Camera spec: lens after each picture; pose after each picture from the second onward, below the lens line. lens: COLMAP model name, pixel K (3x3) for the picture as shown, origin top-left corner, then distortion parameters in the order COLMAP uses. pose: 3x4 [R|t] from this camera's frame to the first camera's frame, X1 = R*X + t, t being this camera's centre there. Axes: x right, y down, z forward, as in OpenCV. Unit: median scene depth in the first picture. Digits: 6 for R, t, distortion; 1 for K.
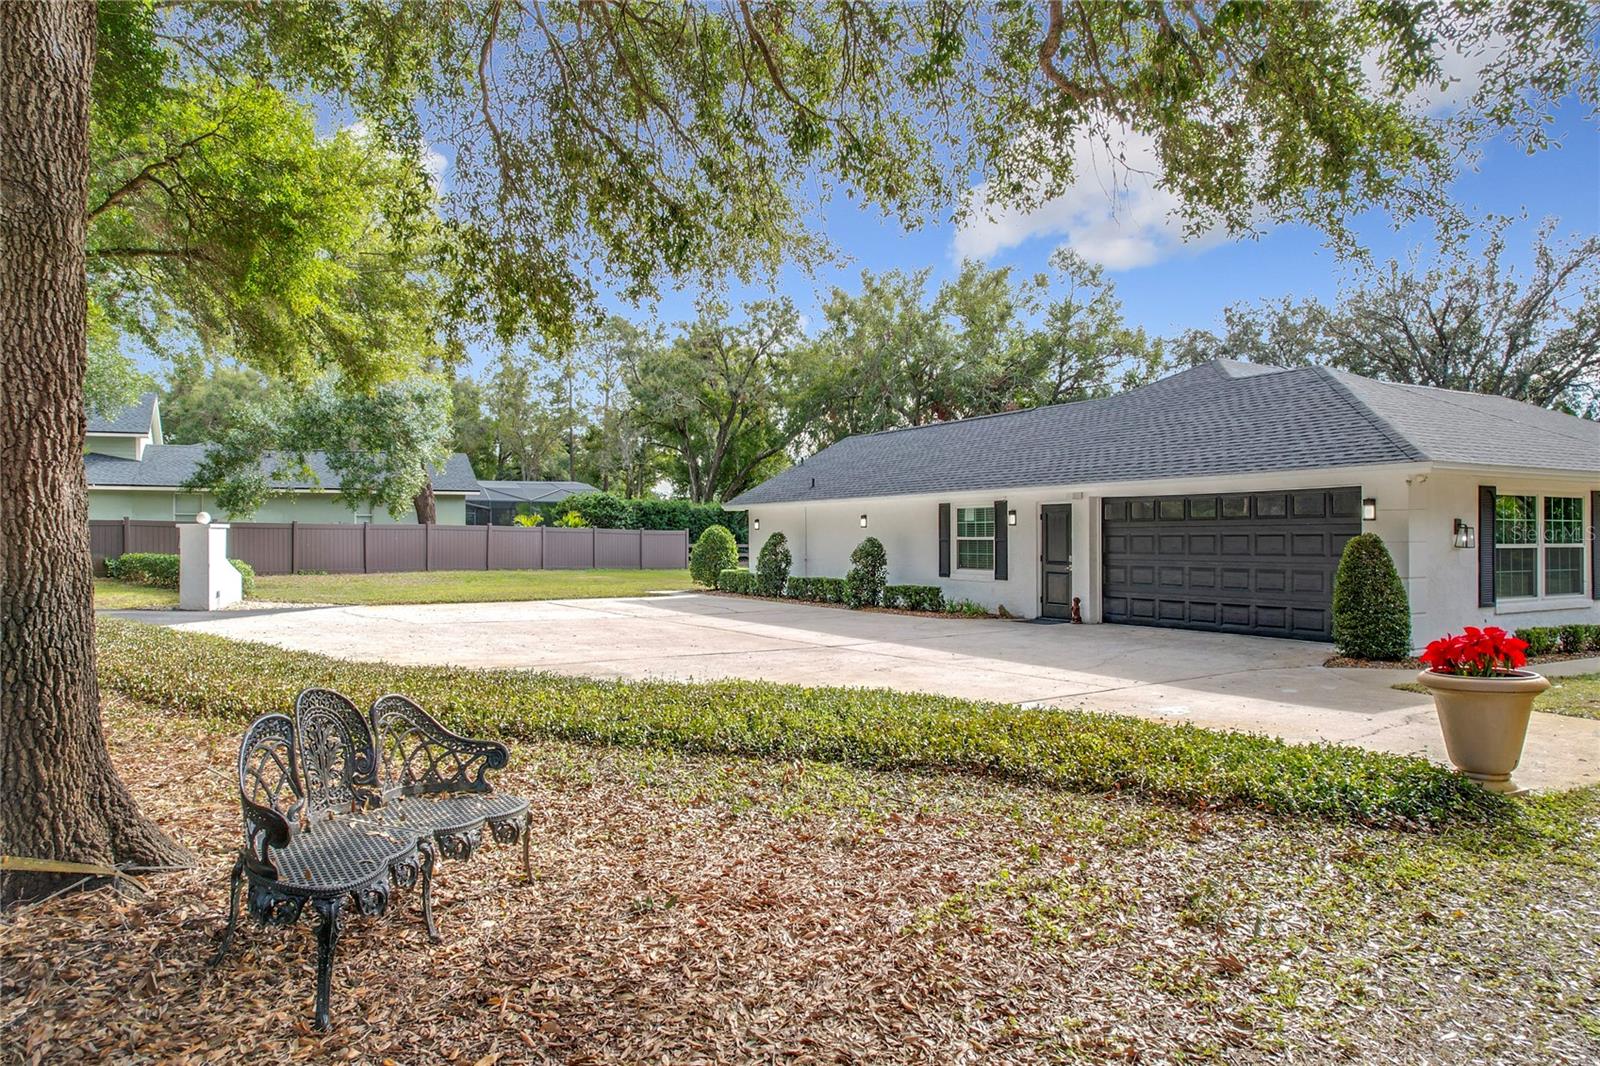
lens RADIAL K [[1015.4, 0, 838.1], [0, 1015.4, 532.5], [0, 0, 1]] dist [-0.056235, 0.055183]
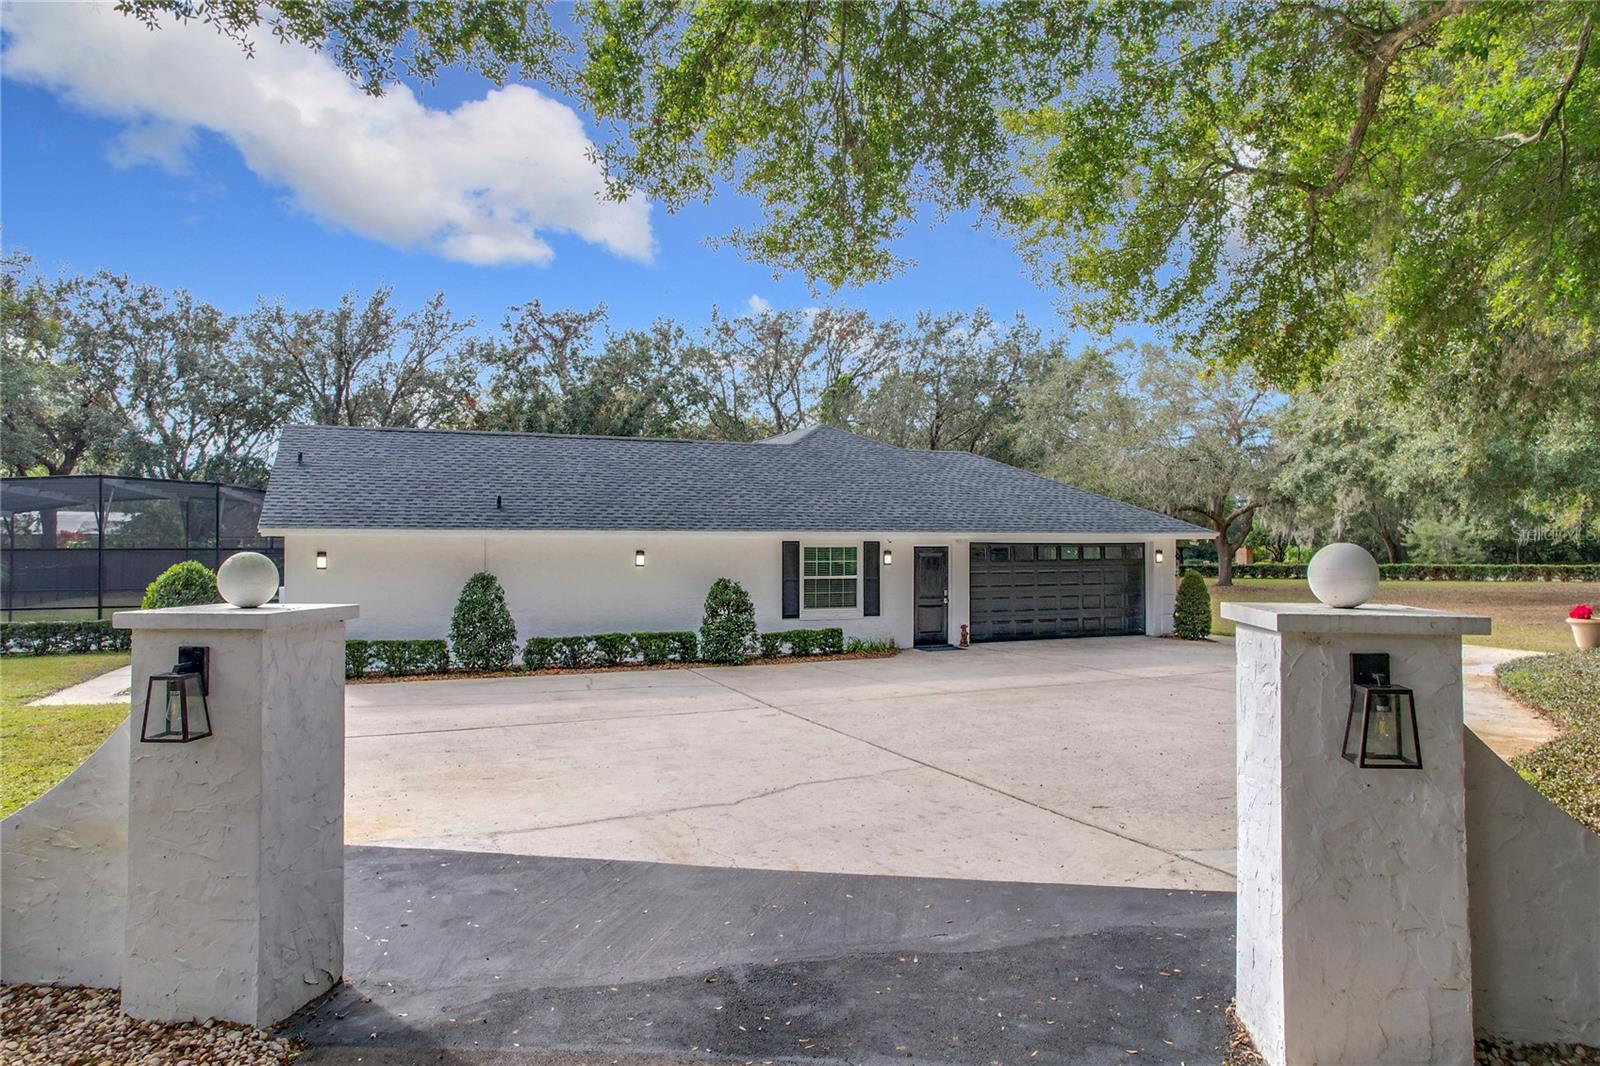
lens RADIAL K [[1015.4, 0, 791.0], [0, 1015.4, 523.3], [0, 0, 1]] dist [-0.056235, 0.055183]
pose [[0.159245, 0.021293, 0.987009, -0.833351], [-0.007105, 0.999766, -0.020422, -0.025905], [-0.987214, -0.003760, 0.159359, 0.841437]]
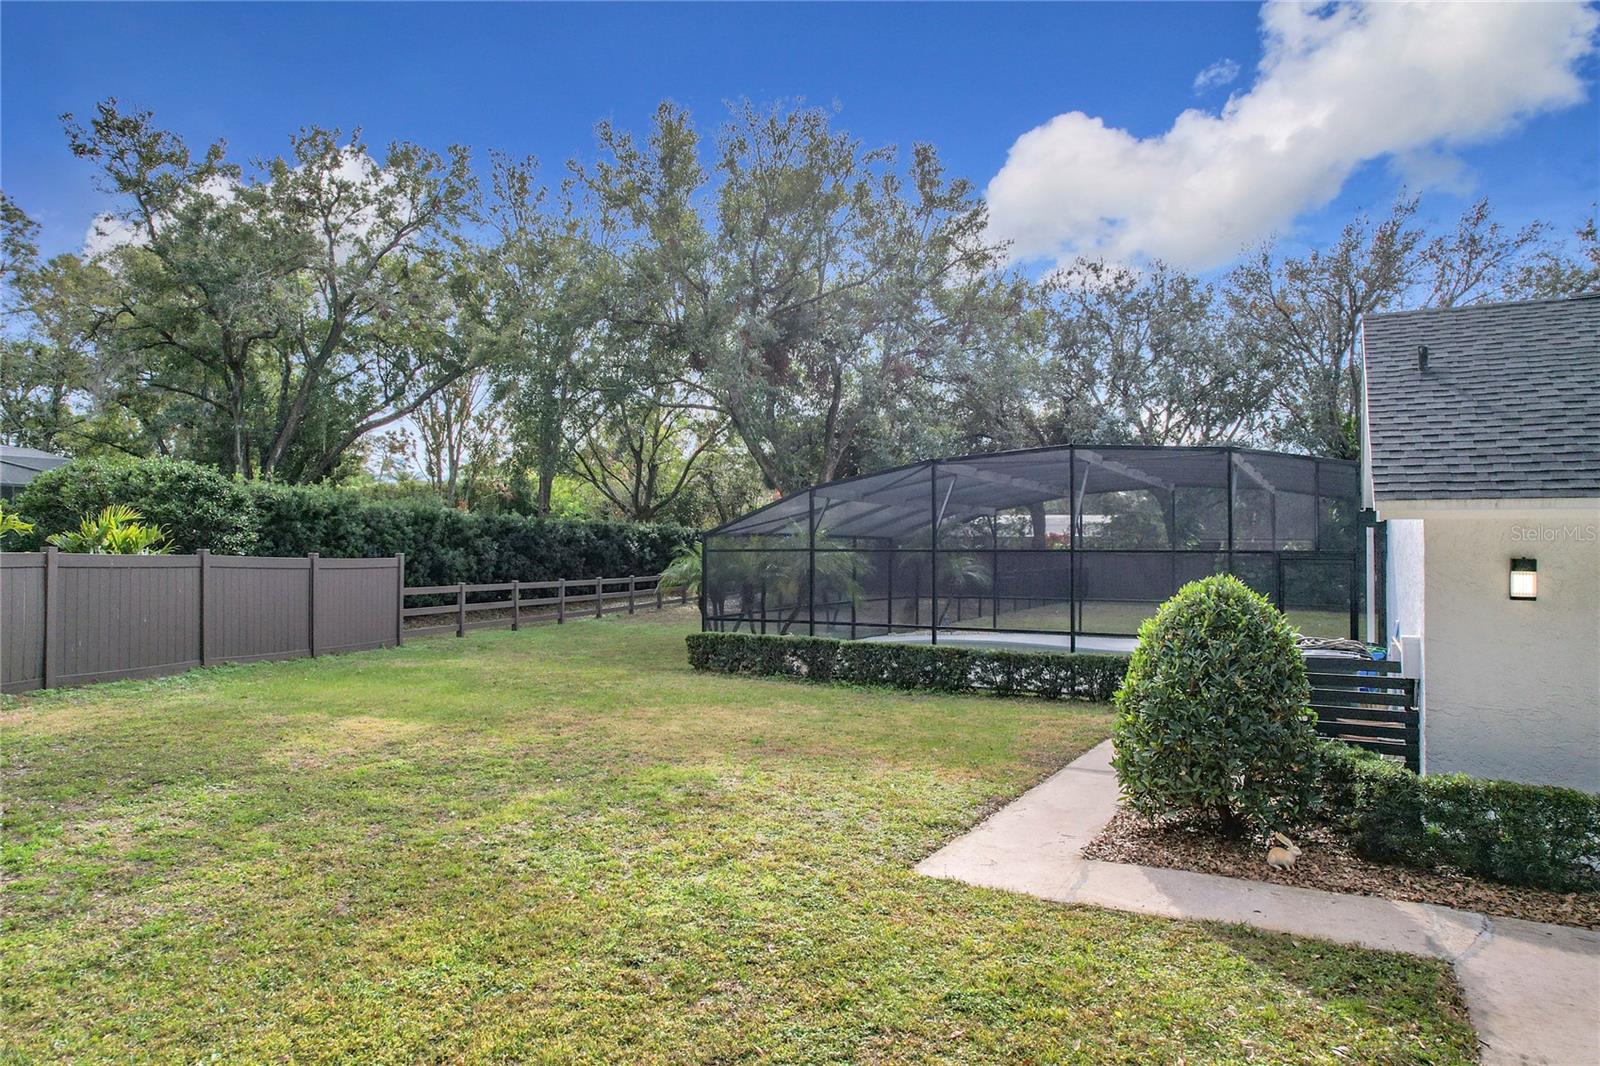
lens RADIAL K [[1021.2, 0, 804.0], [0, 1021.2, 537.1], [0, 0, 1]] dist [0.009035, 0.001950]
pose [[0.859629, 0.006882, 0.510873, -0.475644], [-0.005504, 0.999976, -0.004210, -0.021081], [-0.510889, 0.000807, 0.859646, 1.169061]]
